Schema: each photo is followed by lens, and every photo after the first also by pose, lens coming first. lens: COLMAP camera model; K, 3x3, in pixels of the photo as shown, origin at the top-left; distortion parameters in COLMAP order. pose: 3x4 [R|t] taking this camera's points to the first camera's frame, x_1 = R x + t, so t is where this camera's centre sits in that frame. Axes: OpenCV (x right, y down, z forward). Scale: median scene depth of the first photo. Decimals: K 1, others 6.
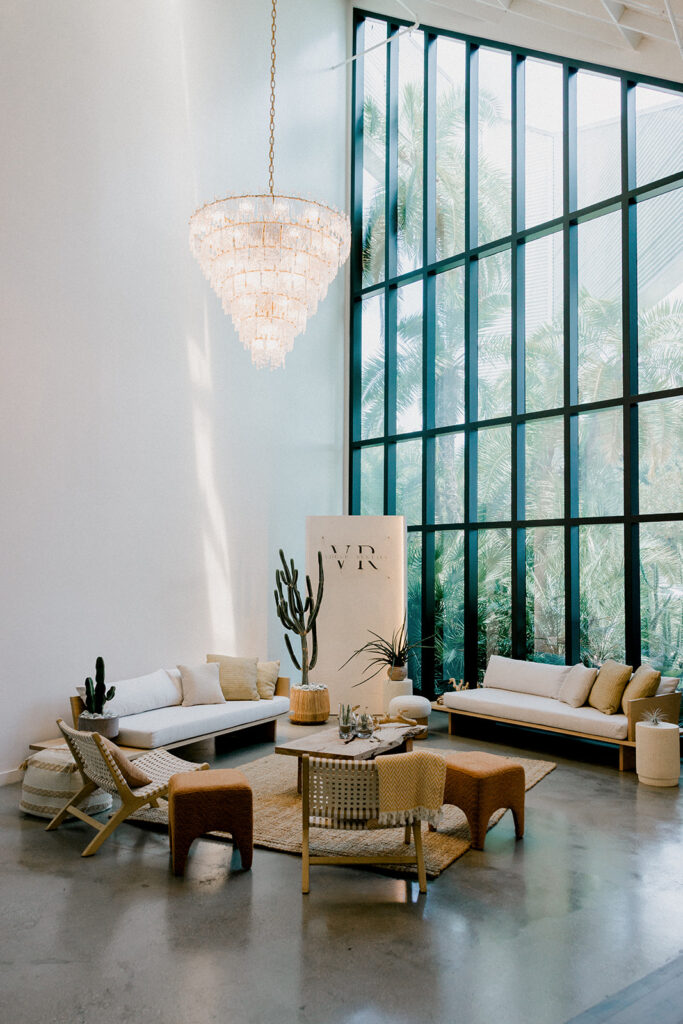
lens RADIAL K [[880.1, 0, 341.5], [0, 880.1, 512.0], [0, 0, 1]] dist [0.014465, 0.001066]
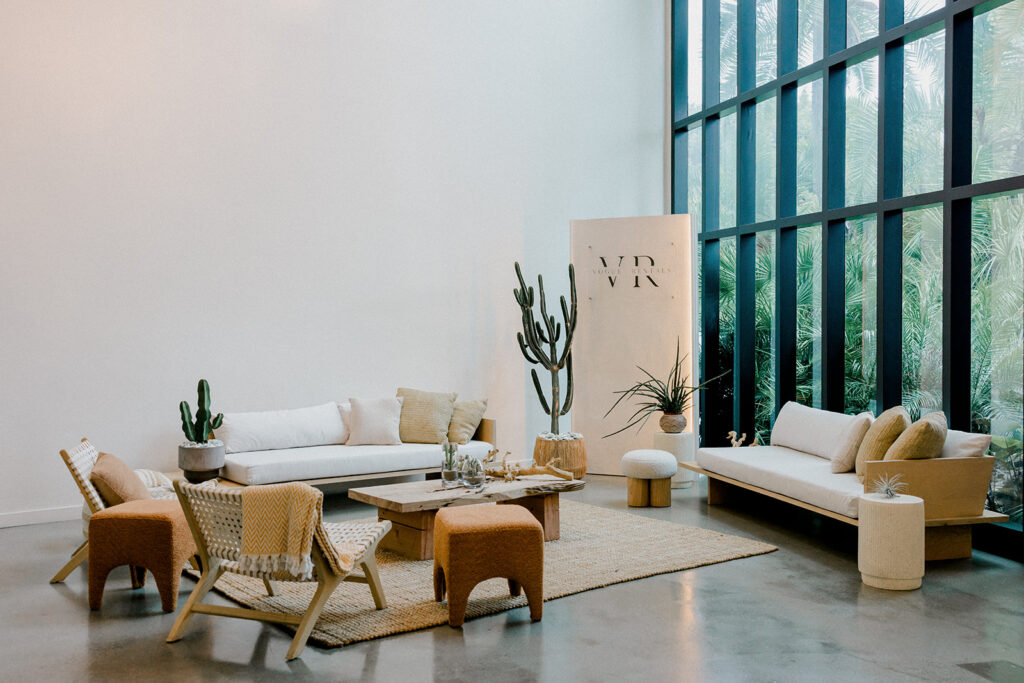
lens RADIAL K [[1085.2, 0, 512.0], [0, 1085.2, 341.5], [0, 0, 1]] dist [0.034538, -0.032930]
pose [[0.907069, 0.002494, -0.420976, 0.338258], [0.031348, 0.996806, 0.073450, 0.042407], [0.419814, -0.079821, 0.904093, 0.115336]]
